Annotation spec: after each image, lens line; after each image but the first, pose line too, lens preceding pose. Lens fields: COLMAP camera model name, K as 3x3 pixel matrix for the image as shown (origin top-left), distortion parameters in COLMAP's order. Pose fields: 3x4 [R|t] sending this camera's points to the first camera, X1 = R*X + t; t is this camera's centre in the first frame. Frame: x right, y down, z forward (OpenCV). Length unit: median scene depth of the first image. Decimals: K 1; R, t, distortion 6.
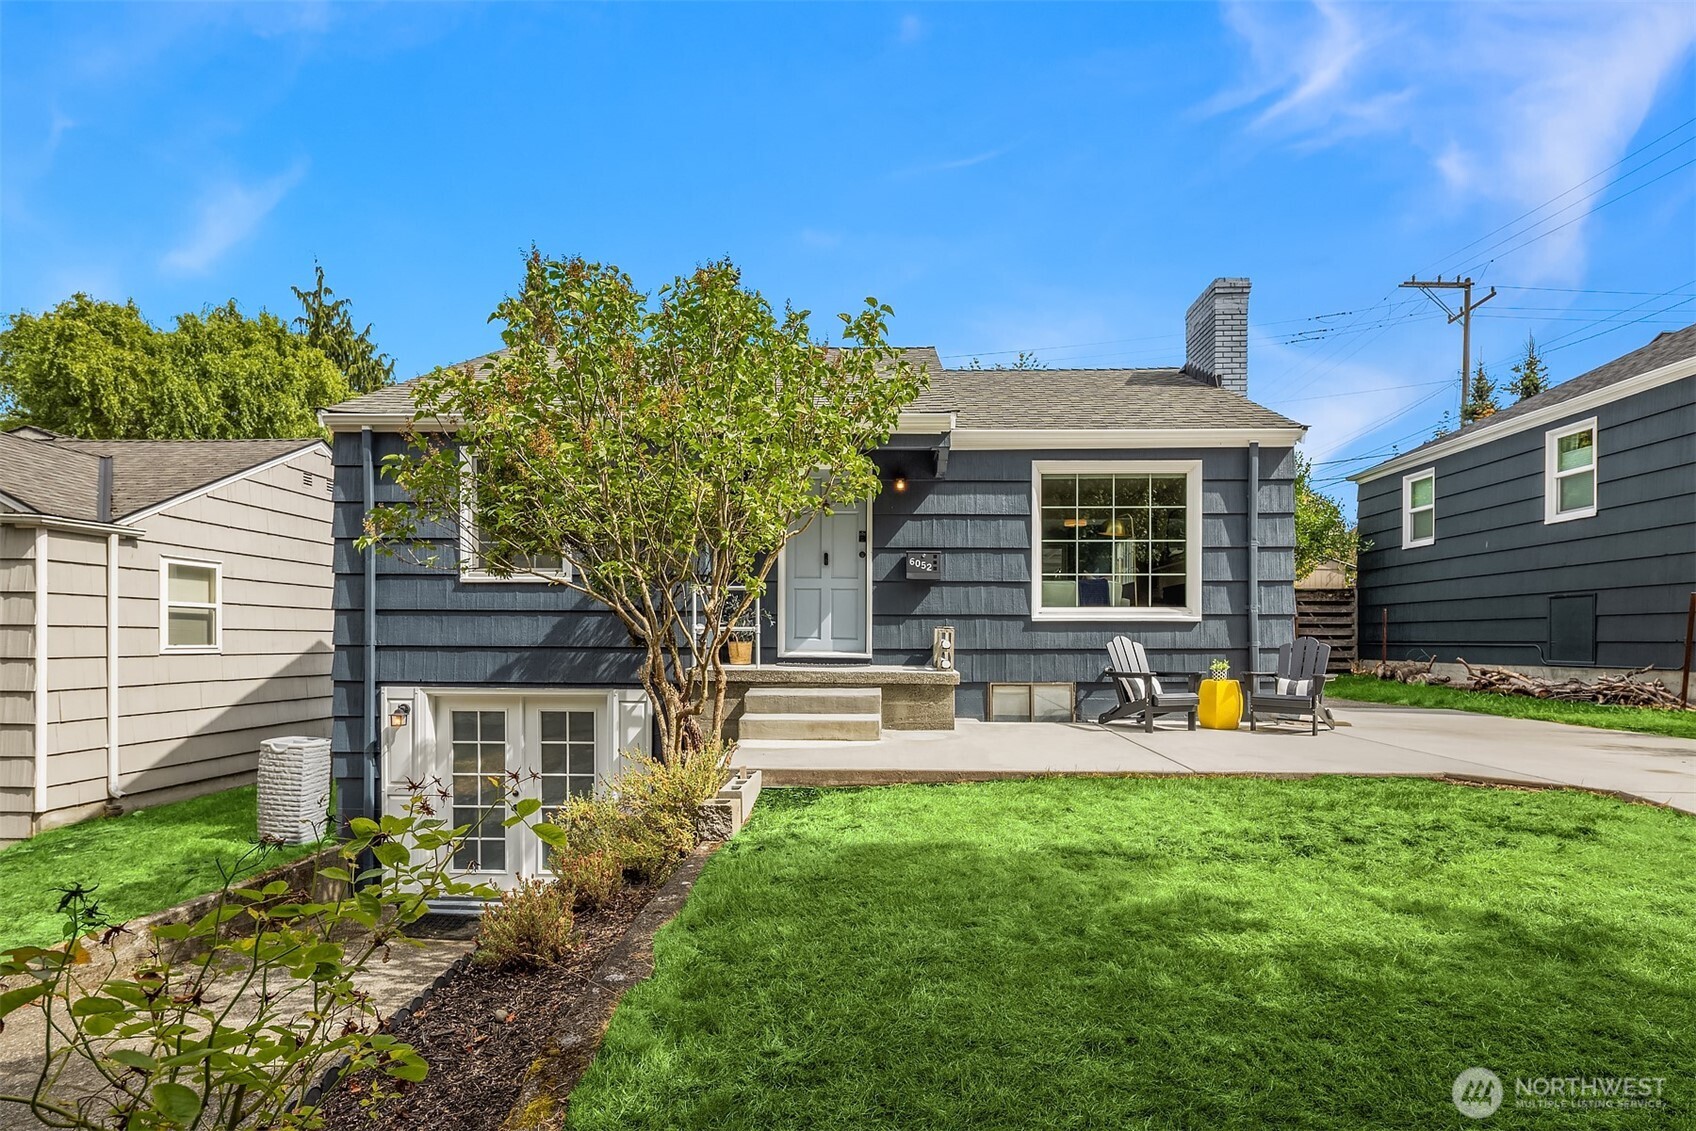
lens RADIAL K [[834.5, 0, 856.3], [0, 834.5, 653.1], [0, 0, 1]] dist [0.000584, -0.000260]
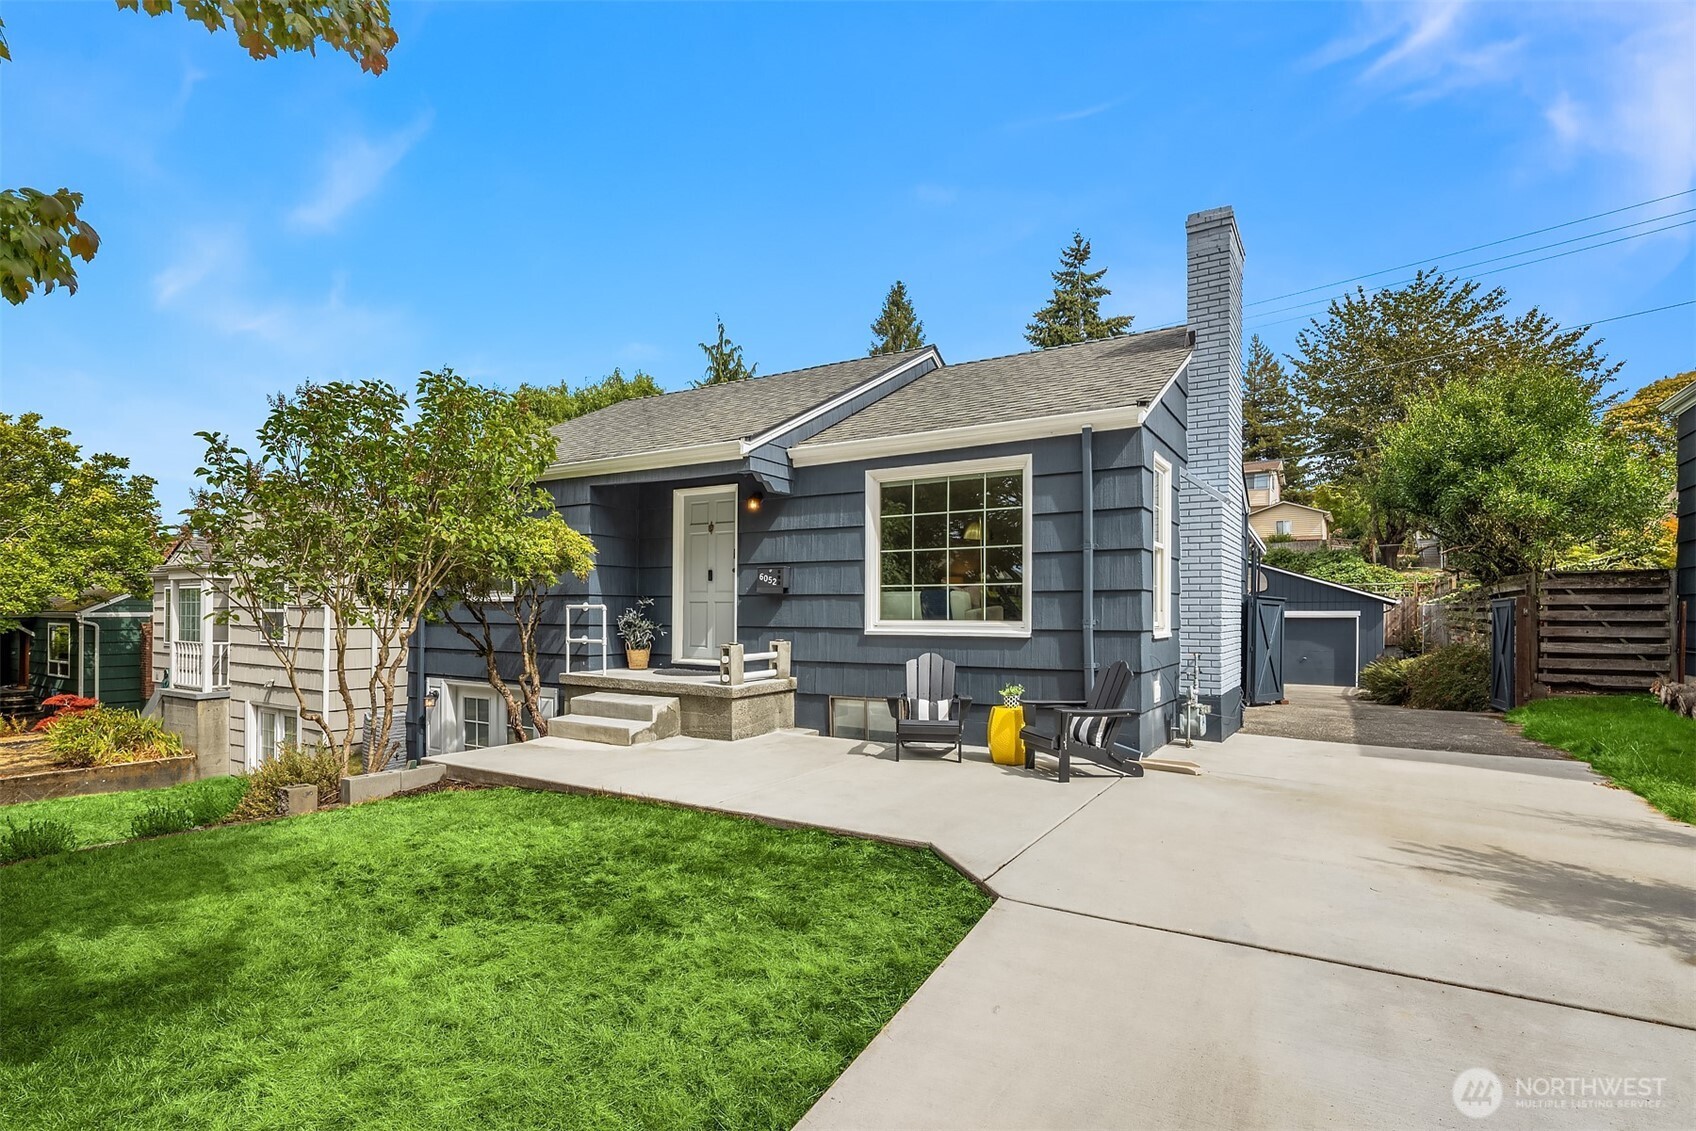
lens RADIAL K [[820.6, 0, 845.7], [0, 820.6, 620.0], [0, 0, 1]] dist [0.001029, 0.000238]
pose [[0.863160, 0.003770, -0.504916, 0.677828], [-0.008641, 0.999936, -0.007305, -0.048210], [0.504856, 0.010668, 0.863138, 0.158735]]
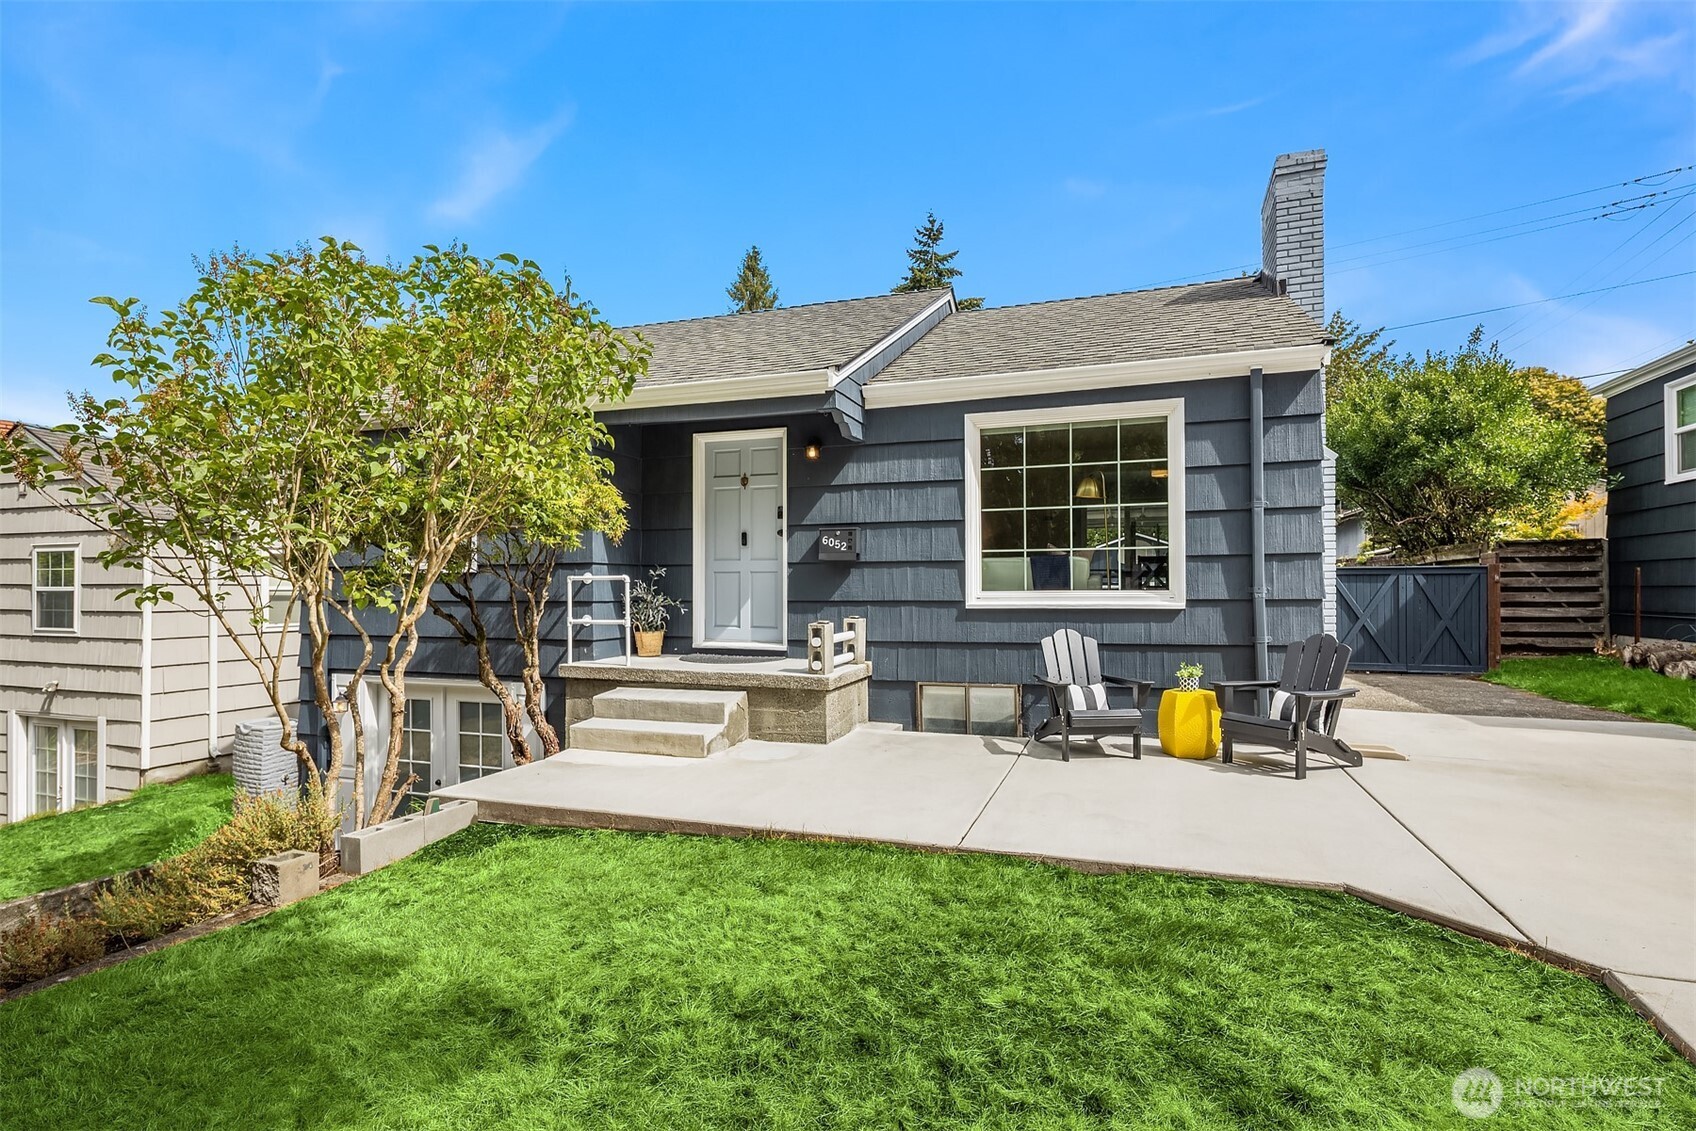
lens RADIAL K [[822.6, 0, 851.7], [0, 822.6, 589.1], [0, 0, 1]] dist [-0.000446, -0.000296]
pose [[0.952223, -0.007910, -0.305300, 0.351698], [0.003485, 0.999881, -0.015036, -0.045807], [0.305382, 0.013254, 0.952138, 0.193057]]
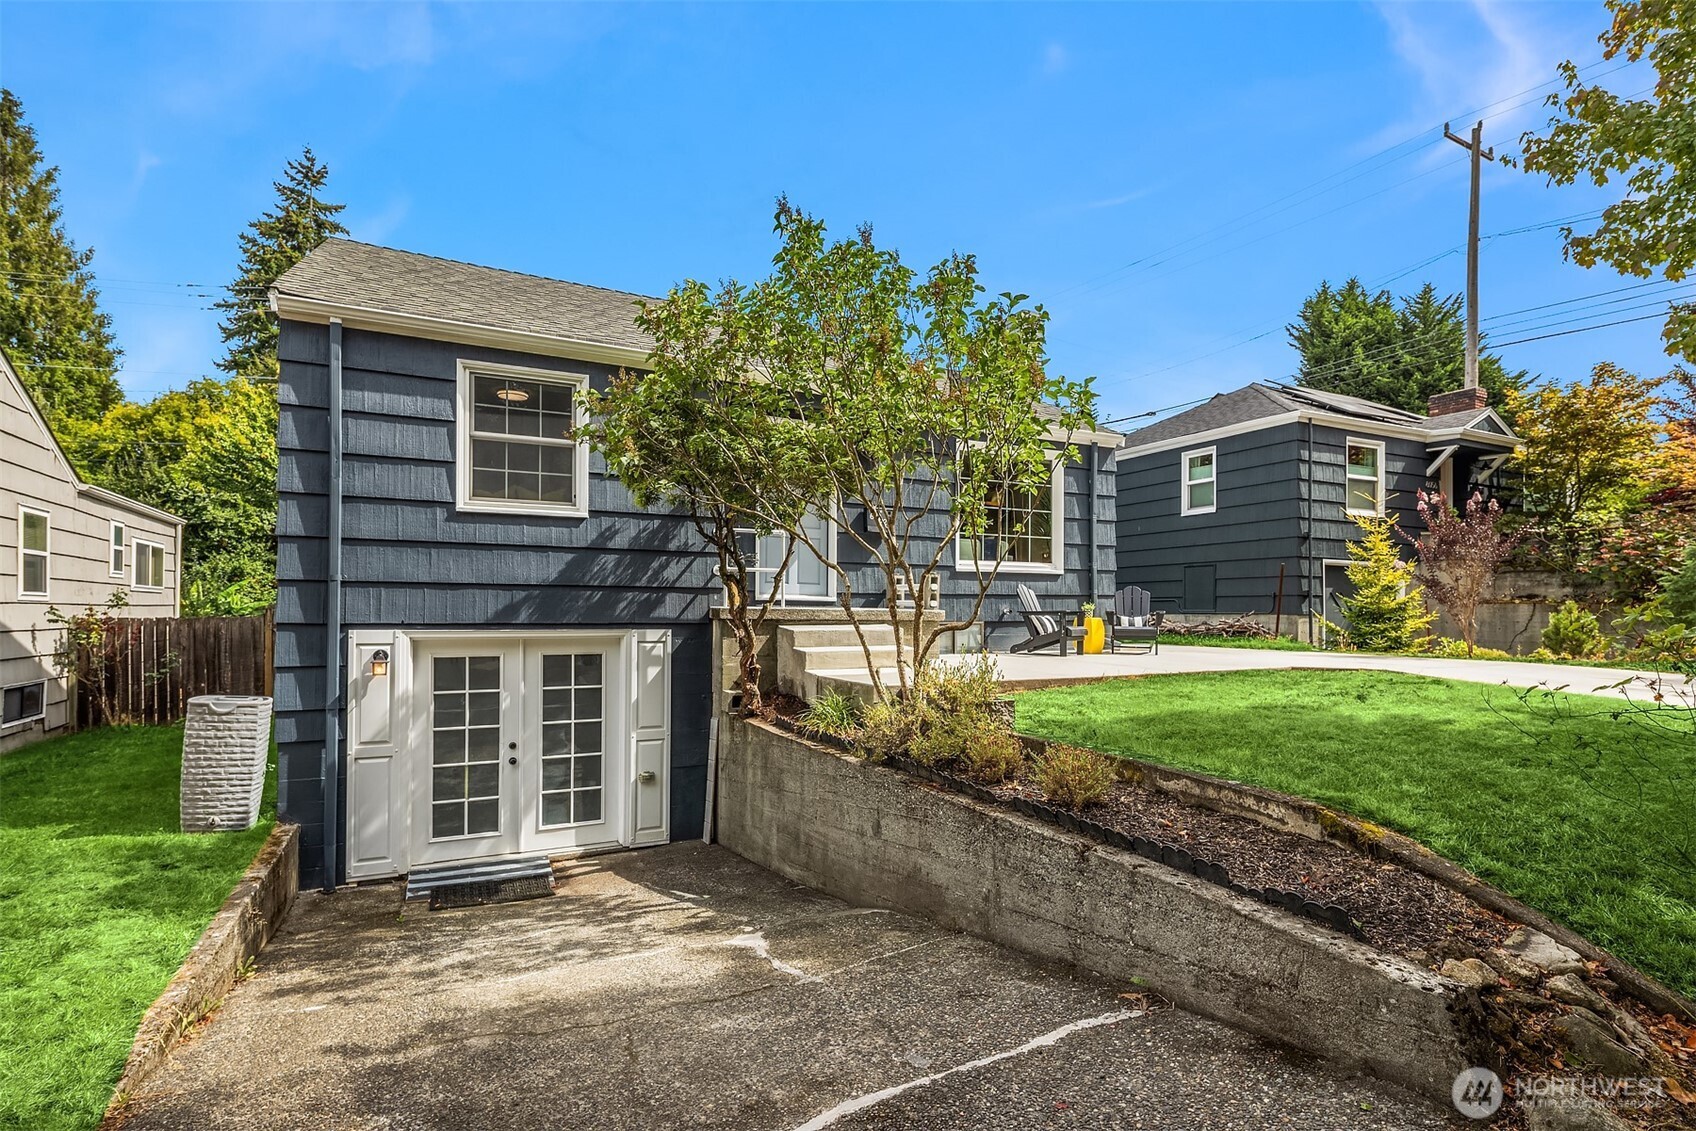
lens RADIAL K [[826.6, 0, 872.2], [0, 826.6, 609.7], [0, 0, 1]] dist [-0.001086, -0.000450]
pose [[0.872529, -0.000101, 0.488563, -0.480991], [0.007796, 0.999876, -0.013717, 0.033194], [-0.488501, 0.015777, 0.872421, 0.015230]]
